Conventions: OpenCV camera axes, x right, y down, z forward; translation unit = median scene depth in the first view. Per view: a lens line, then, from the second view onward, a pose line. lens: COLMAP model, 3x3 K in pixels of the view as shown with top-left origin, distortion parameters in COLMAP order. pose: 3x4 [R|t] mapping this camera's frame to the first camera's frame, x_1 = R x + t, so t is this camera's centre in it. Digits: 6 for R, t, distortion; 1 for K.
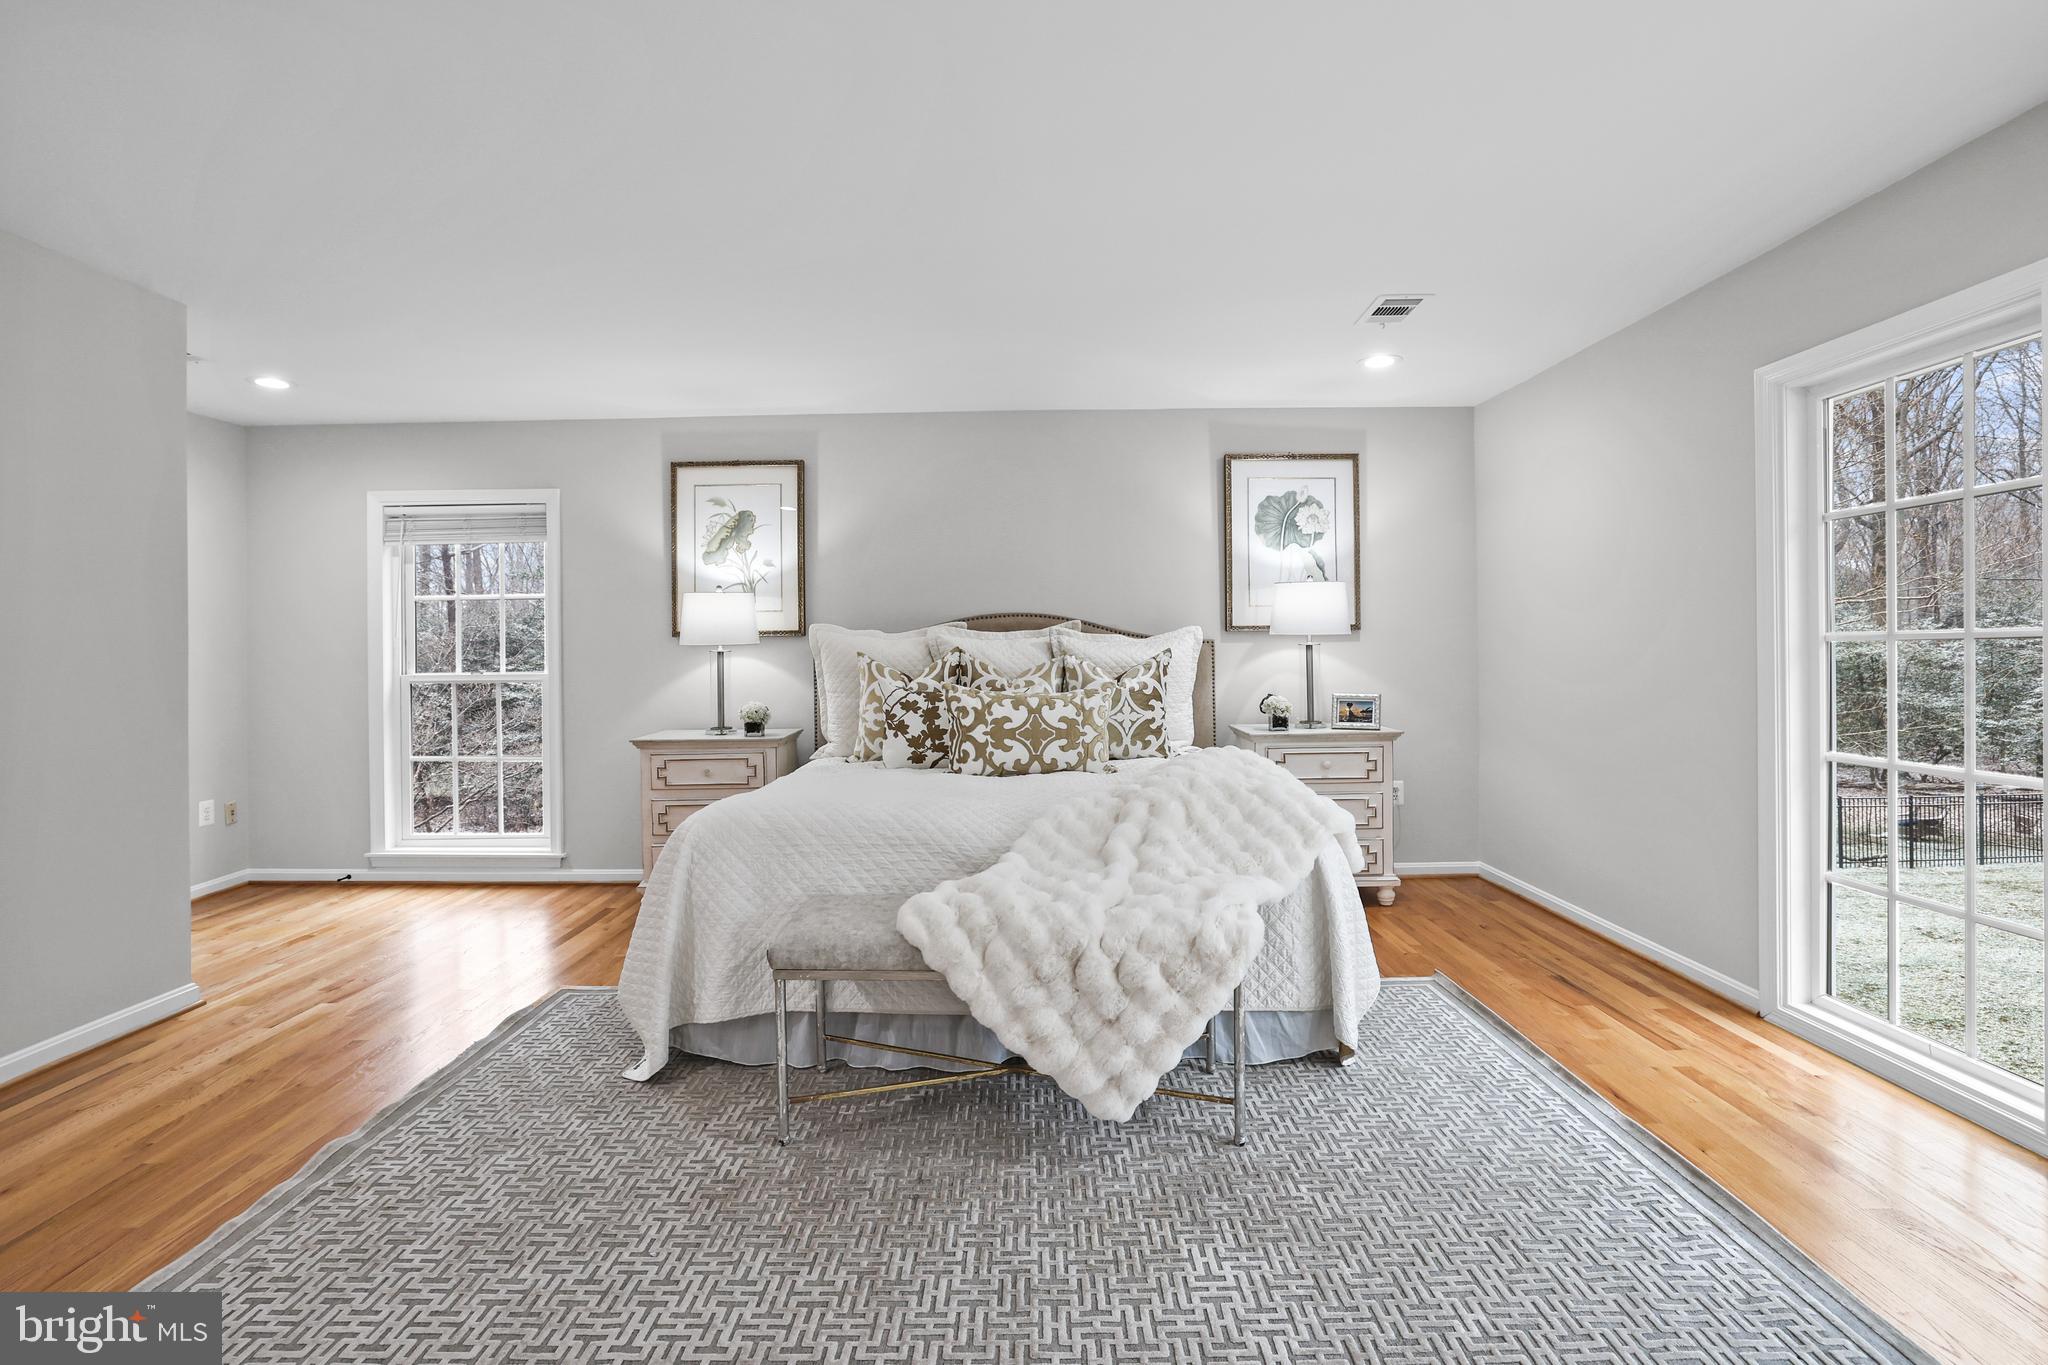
lens RADIAL K [[936.9, 0, 1020.5], [0, 936.9, 650.6], [0, 0, 1]] dist [-0.028587, 0.000336]
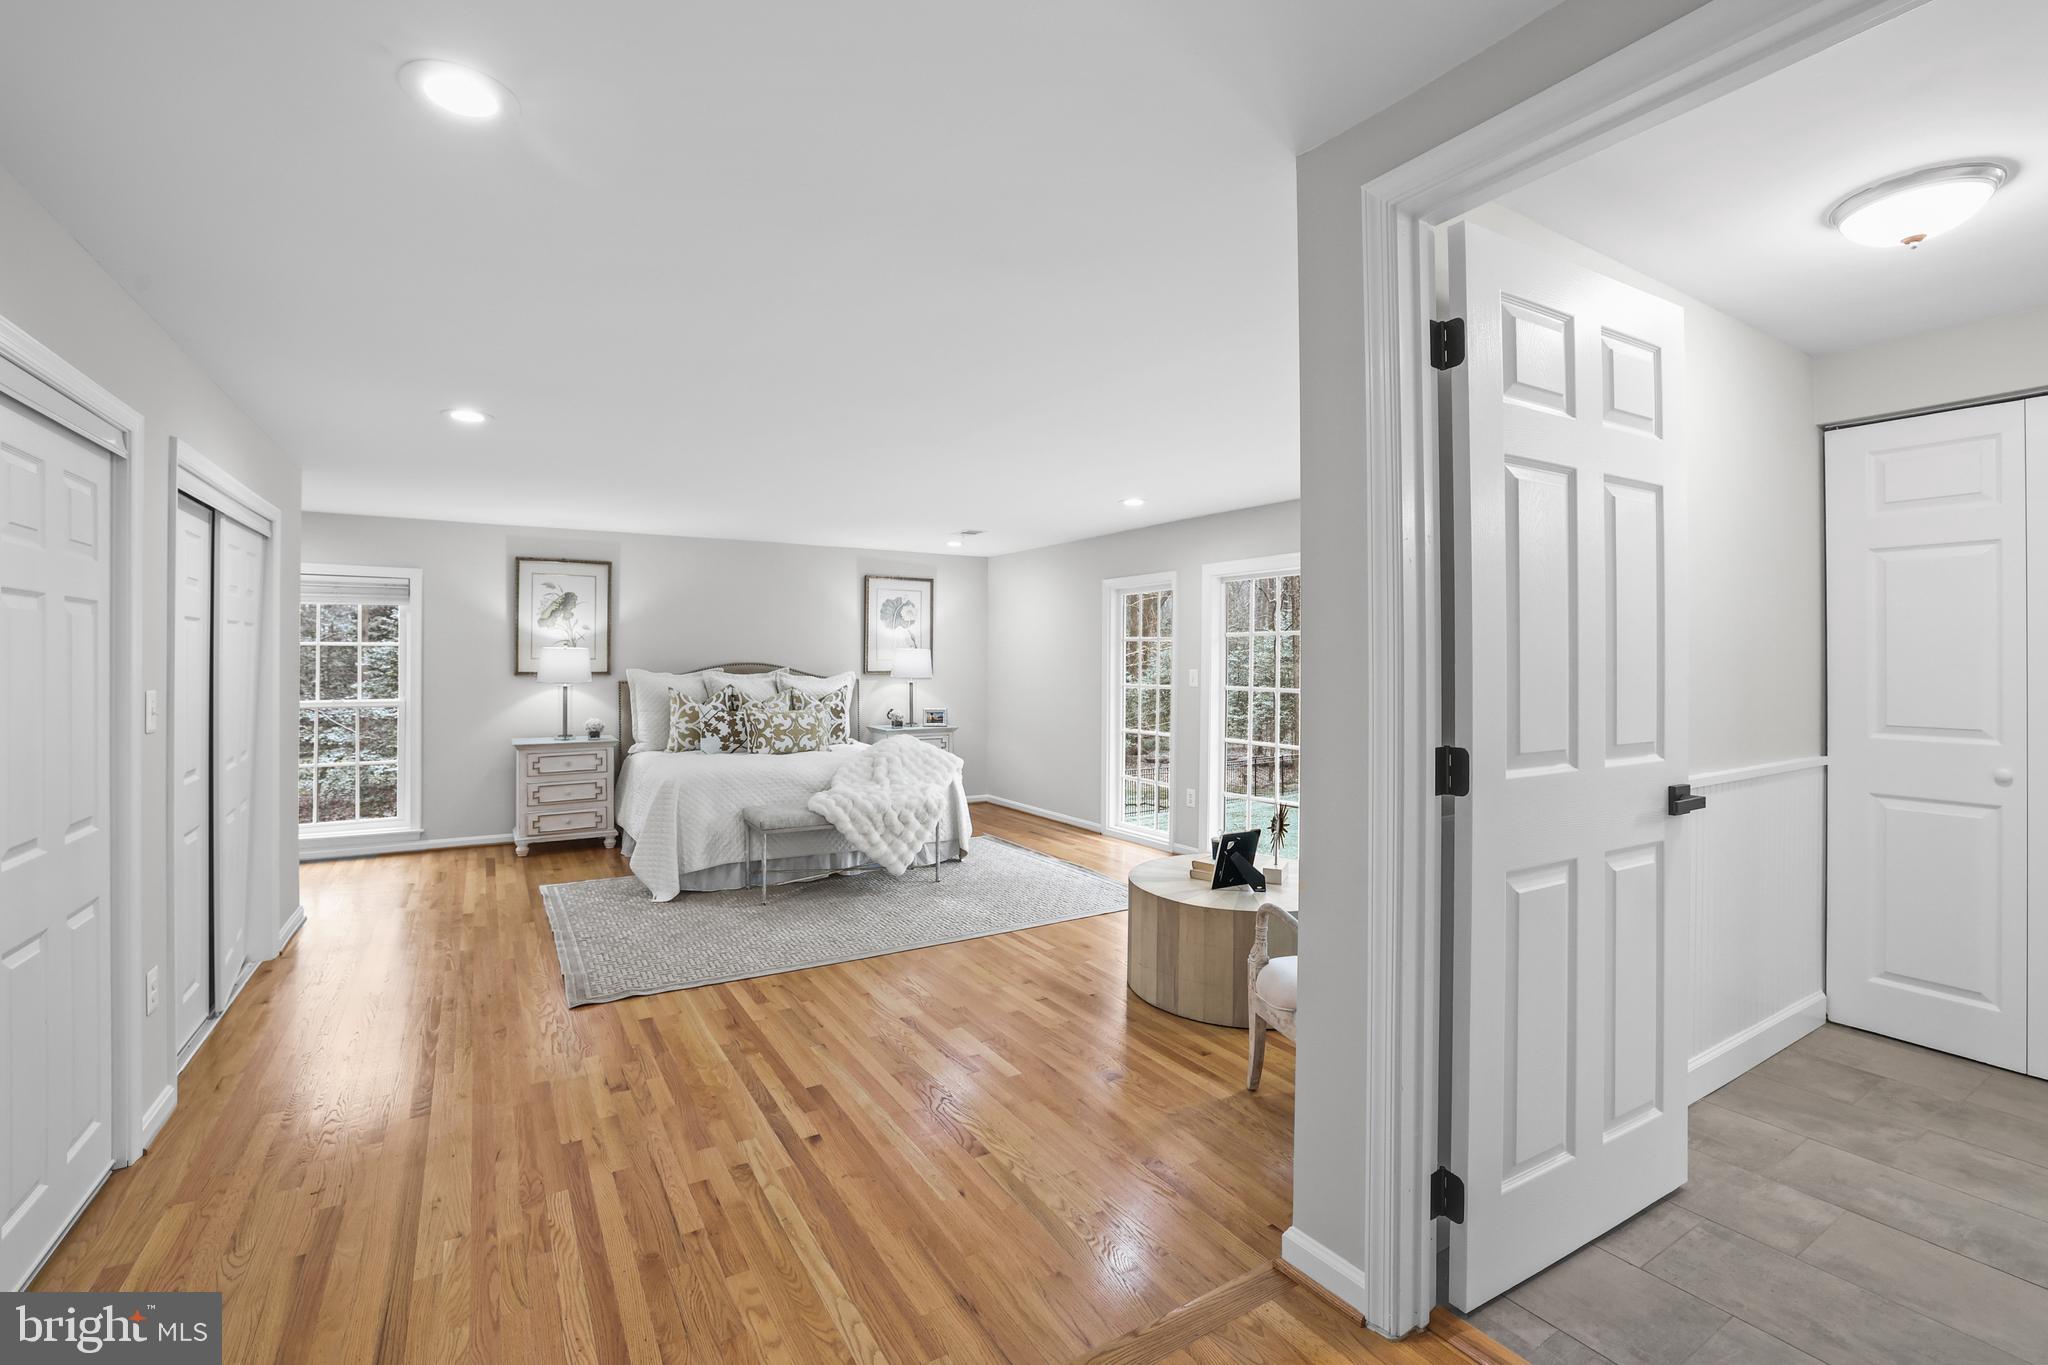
lens RADIAL K [[895.8, 0, 1017.5], [0, 895.8, 661.1], [0, 0, 1]] dist [-0.052549, 0.023880]
pose [[0.847263, 0.013538, 0.531001, -0.503756], [-0.012661, 0.999906, -0.005290, -0.045558], [-0.531023, -0.002241, 0.847355, -0.689106]]
